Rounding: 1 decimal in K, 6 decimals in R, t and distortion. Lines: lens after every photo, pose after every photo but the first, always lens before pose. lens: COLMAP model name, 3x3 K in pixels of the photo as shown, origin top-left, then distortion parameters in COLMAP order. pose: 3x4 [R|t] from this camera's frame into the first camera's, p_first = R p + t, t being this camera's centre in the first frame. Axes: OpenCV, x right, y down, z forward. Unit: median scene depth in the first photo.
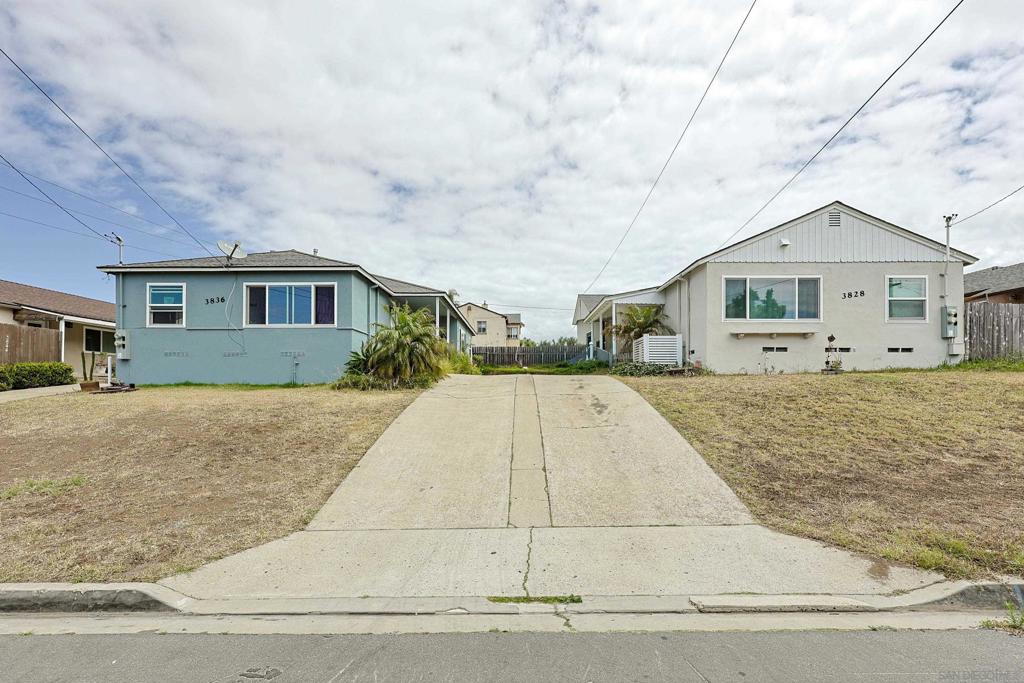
lens RADIAL K [[442.4, 0, 509.0], [0, 442.4, 384.3], [0, 0, 1]] dist [-0.004733, -0.000967]
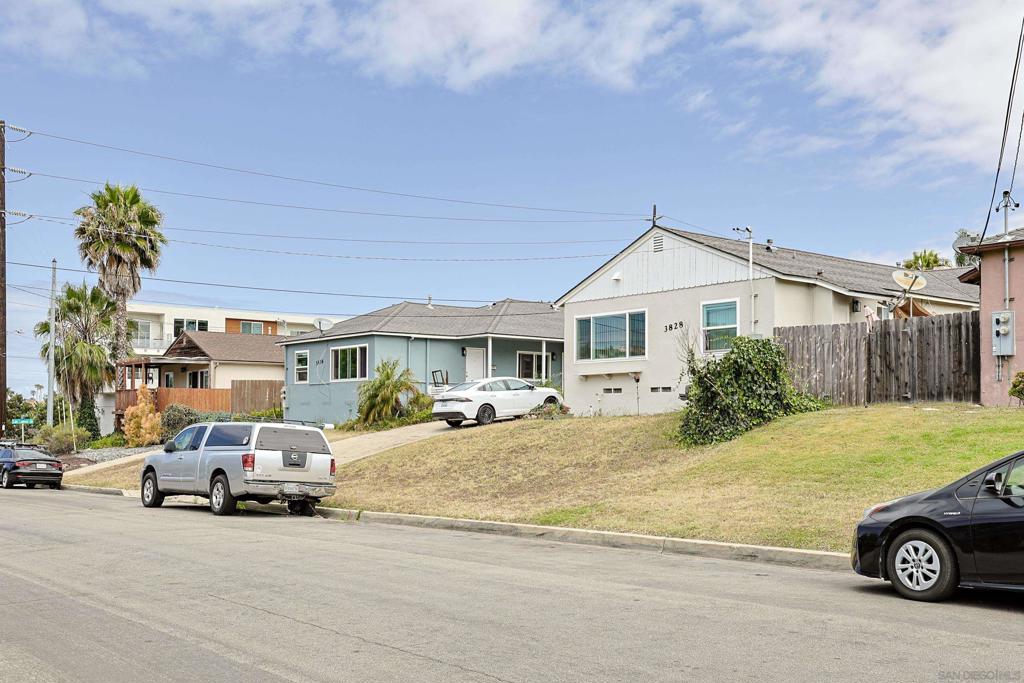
lens RADIAL K [[1120.3, 0, 512.0], [0, 1120.3, 341.5], [0, 0, 1]] dist [-0.006247, -0.008297]
pose [[0.626999, -0.055510, -0.777040, 2.311360], [-0.003507, 0.997247, -0.074070, -0.006596], [0.779012, 0.049167, 0.625079, -0.649539]]
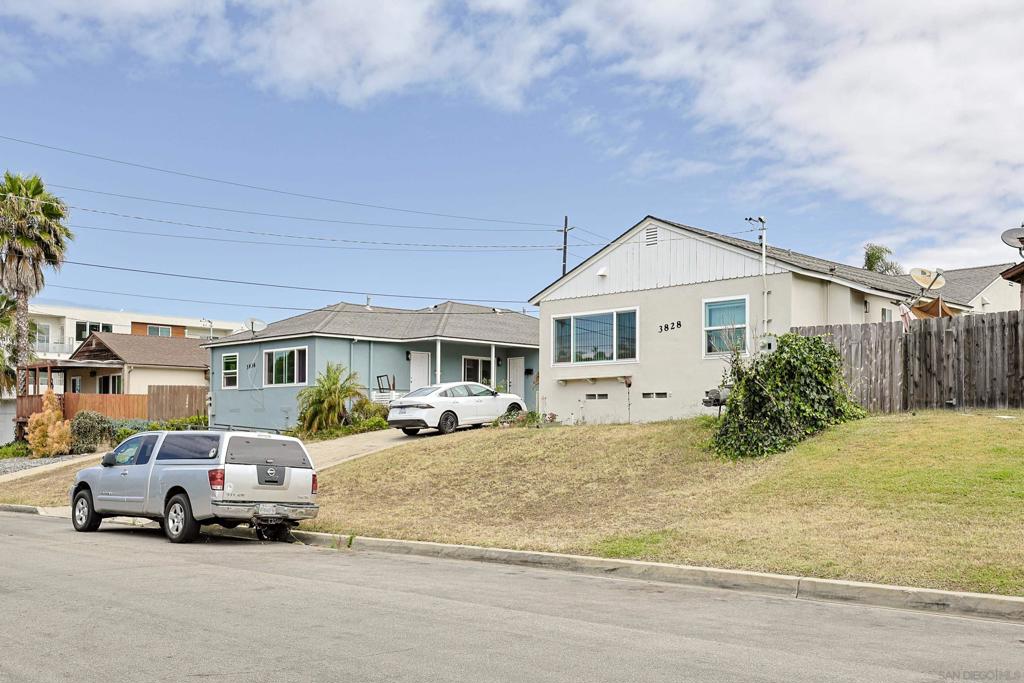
lens RADIAL K [[1069.5, 0, 513.0], [0, 1069.5, 377.0], [0, 0, 1]] dist [0.000607, 0.000343]
pose [[0.707117, -0.034302, -0.706264, 1.952106], [-0.003915, 0.998617, -0.052421, -0.007460], [0.707086, 0.039833, 0.706005, -0.580622]]
